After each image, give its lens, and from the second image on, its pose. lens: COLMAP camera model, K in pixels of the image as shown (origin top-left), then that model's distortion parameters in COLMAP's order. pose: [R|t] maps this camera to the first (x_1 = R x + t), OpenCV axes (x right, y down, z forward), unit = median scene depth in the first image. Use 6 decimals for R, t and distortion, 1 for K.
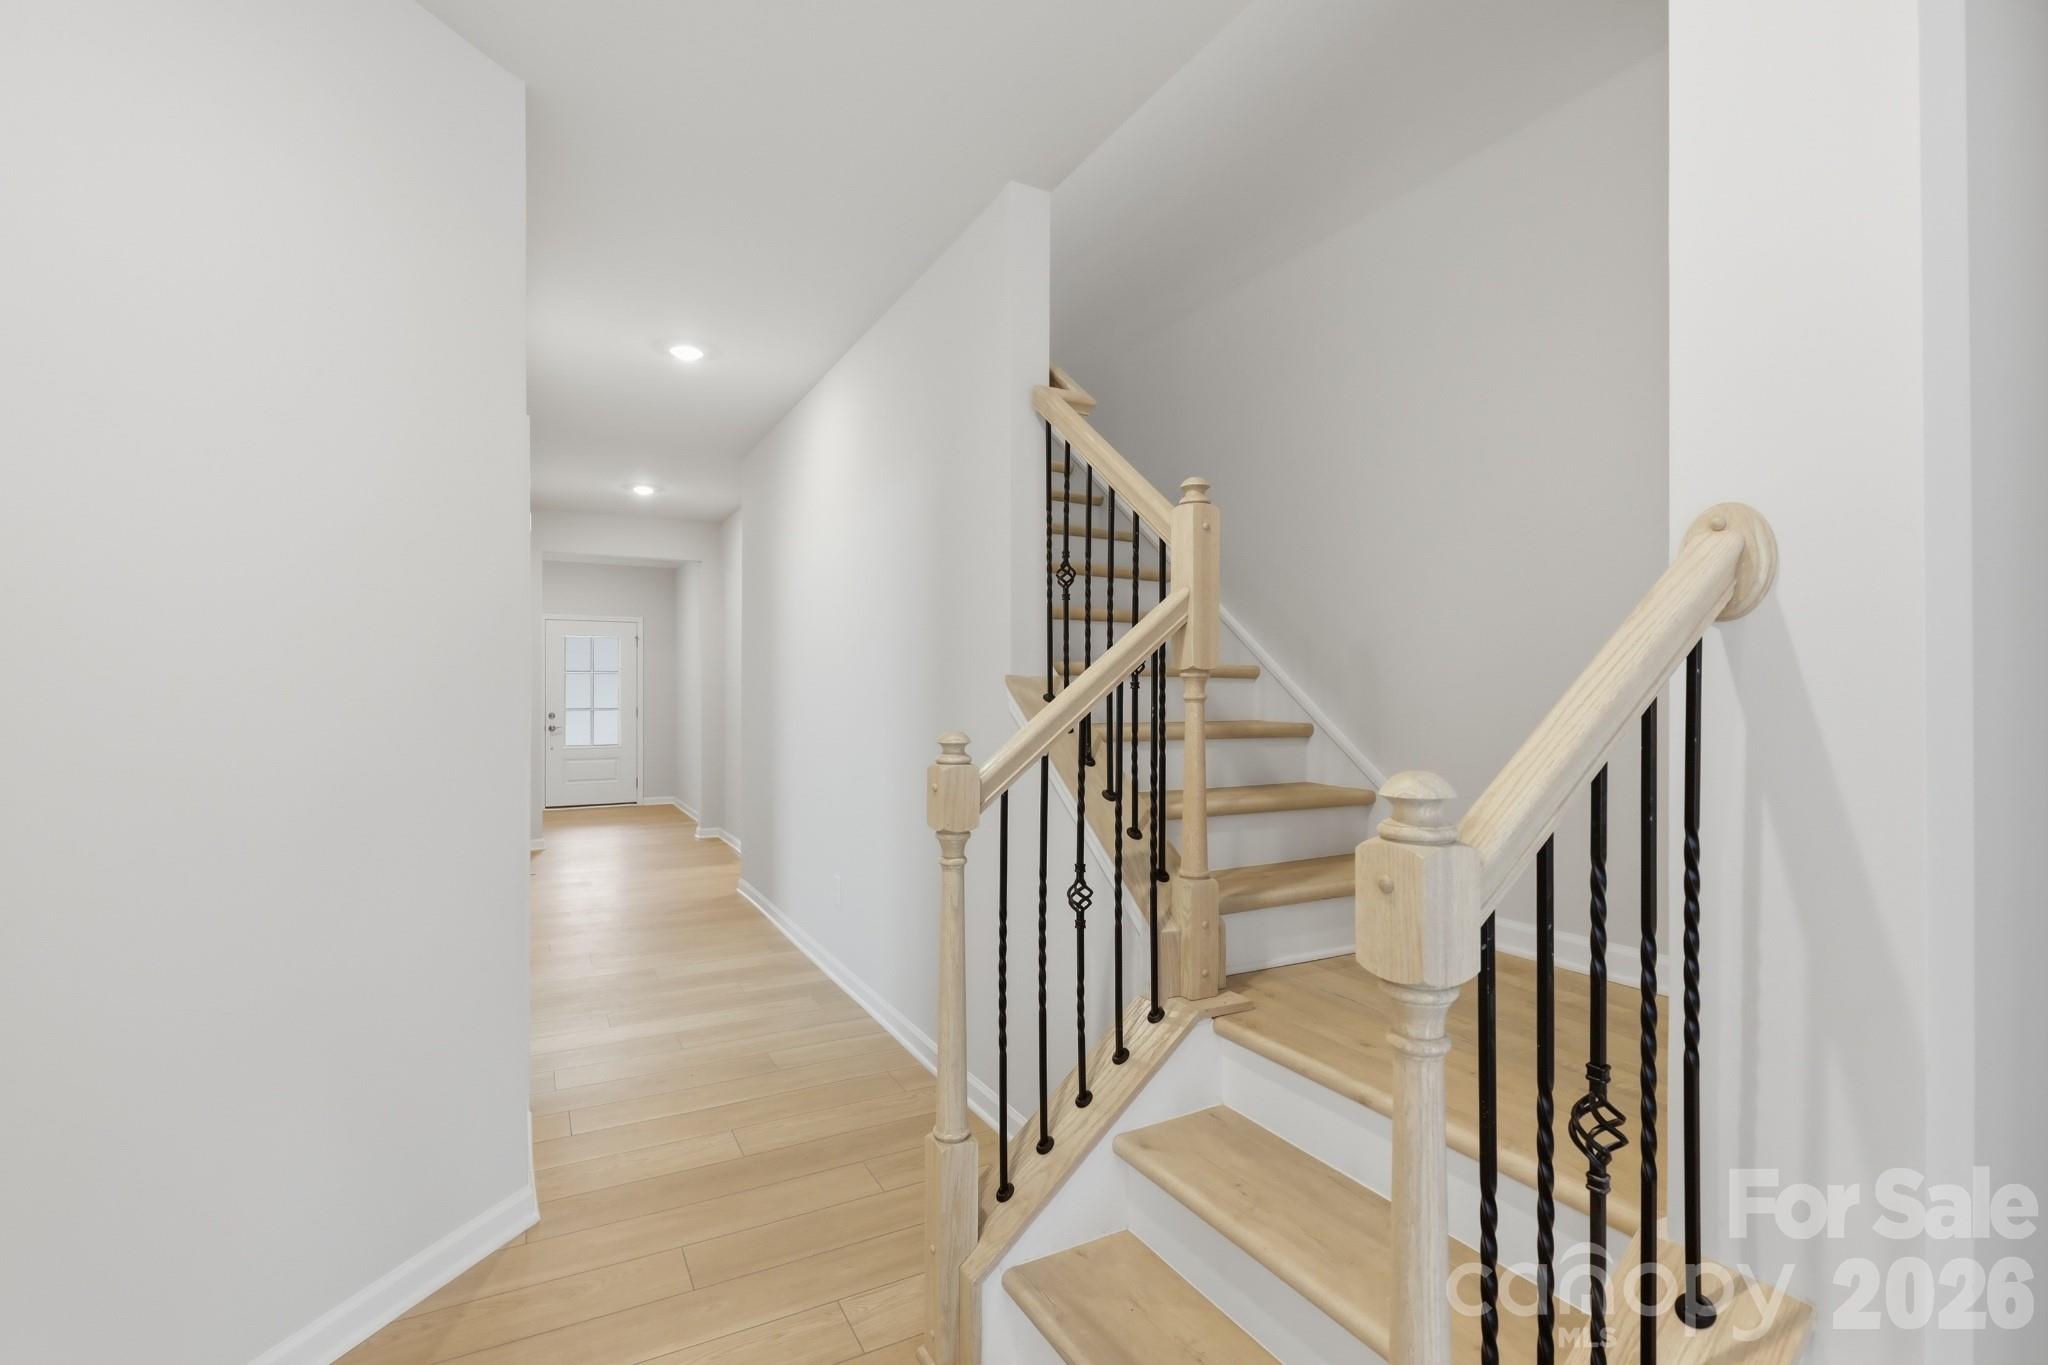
lens RADIAL K [[920.1, 0, 1022.2], [0, 920.1, 679.8], [0, 0, 1]] dist [-0.000203, -0.000330]
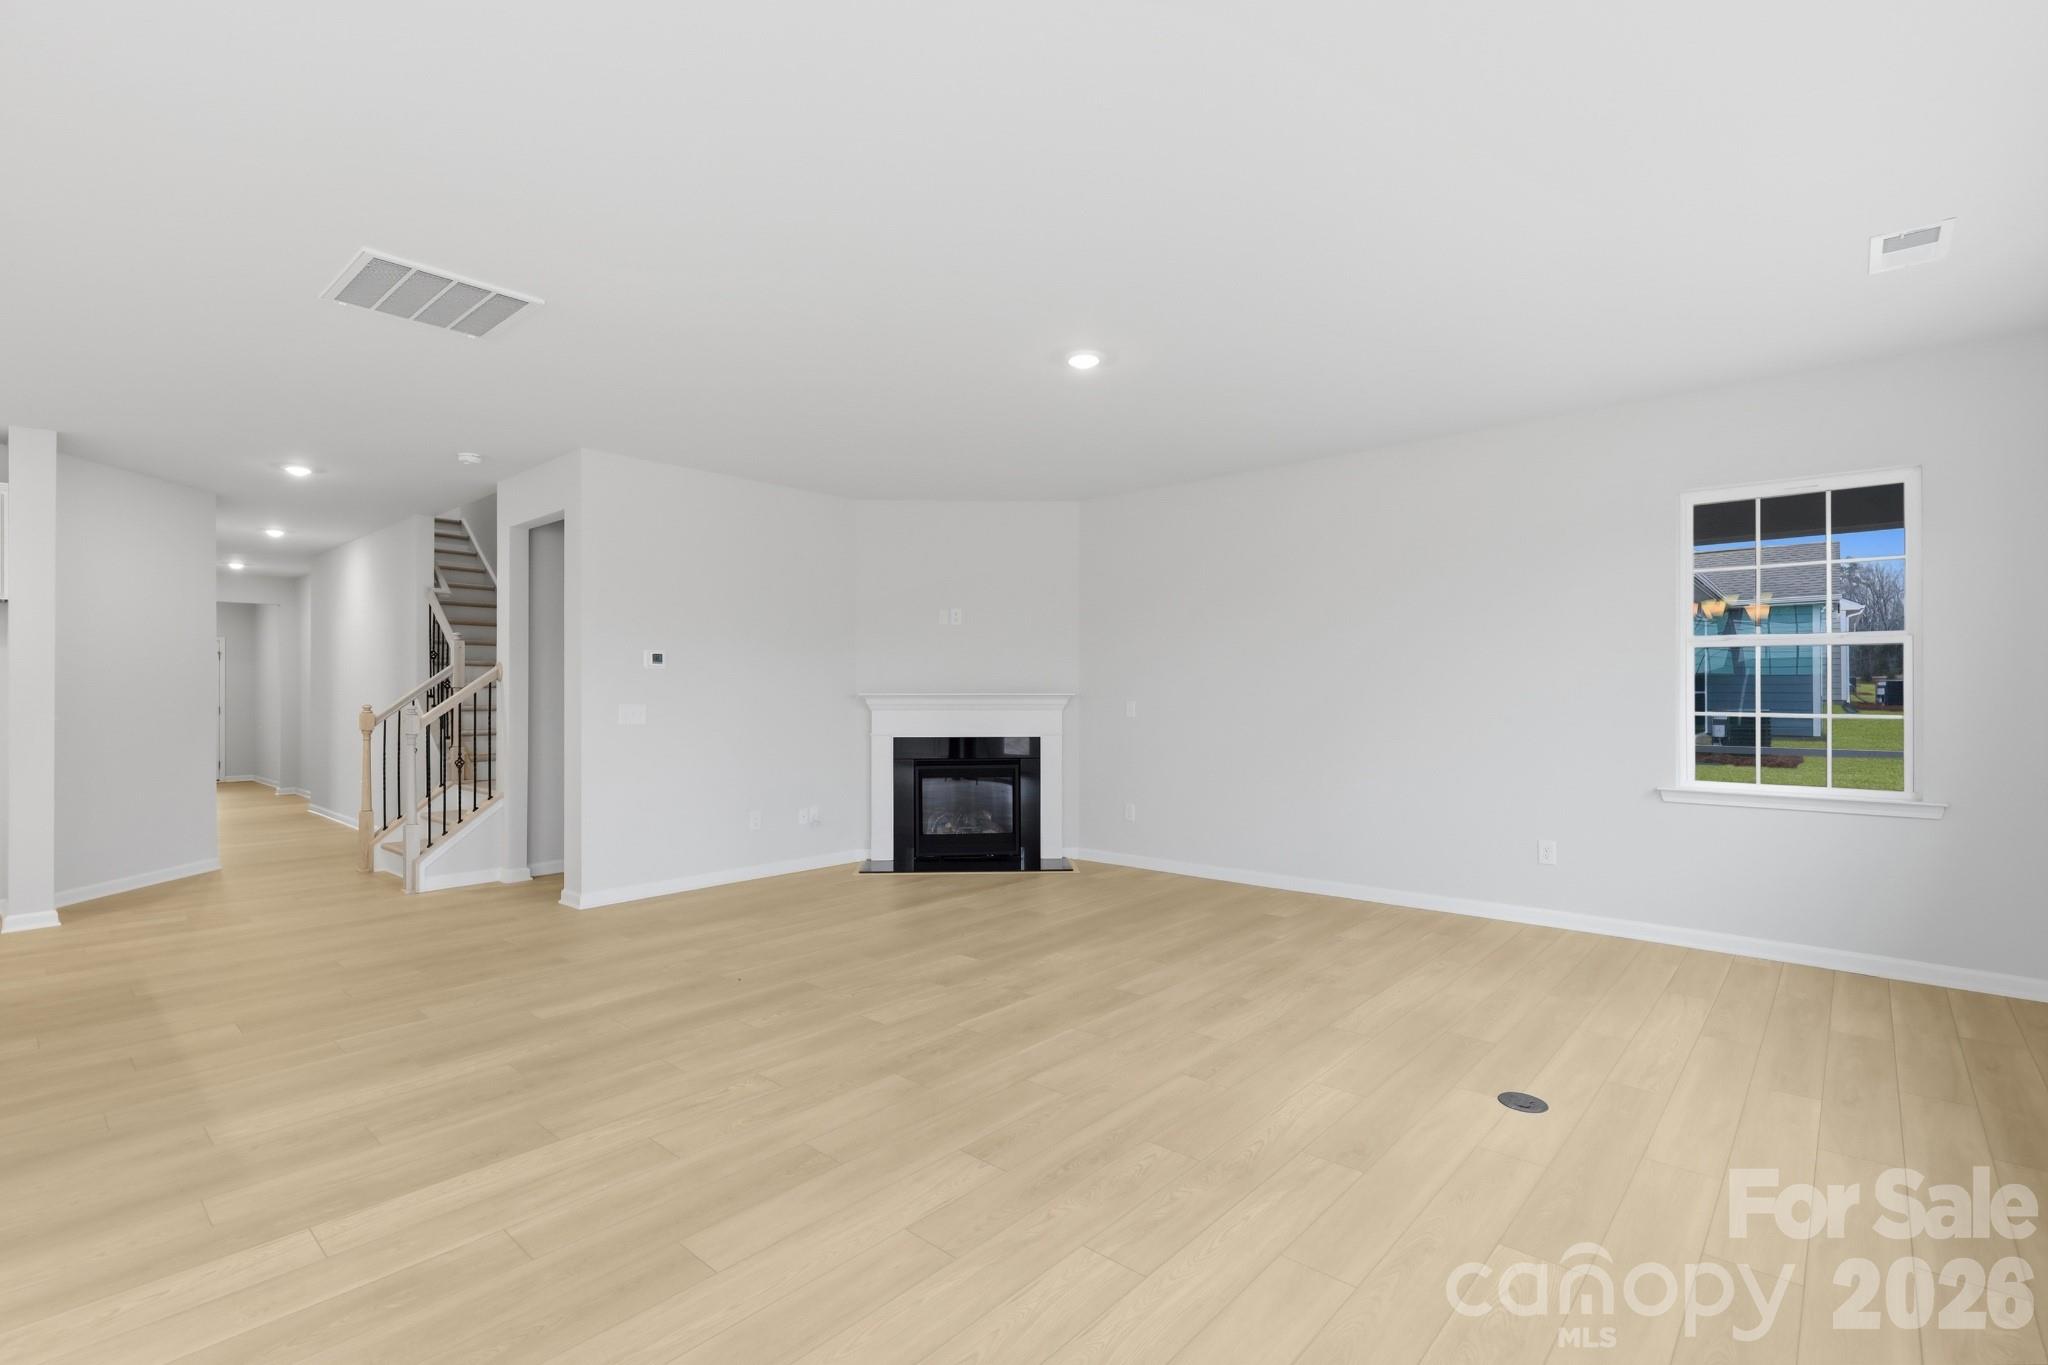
lens RADIAL K [[920.1, 0, 1022.2], [0, 920.1, 679.8], [0, 0, 1]] dist [-0.000203, -0.000330]
pose [[0.940993, -0.002347, 0.338418, 0.355444], [0.003564, 0.999989, -0.002976, -0.005087], [-0.338407, 0.004007, 0.940991, -1.037384]]
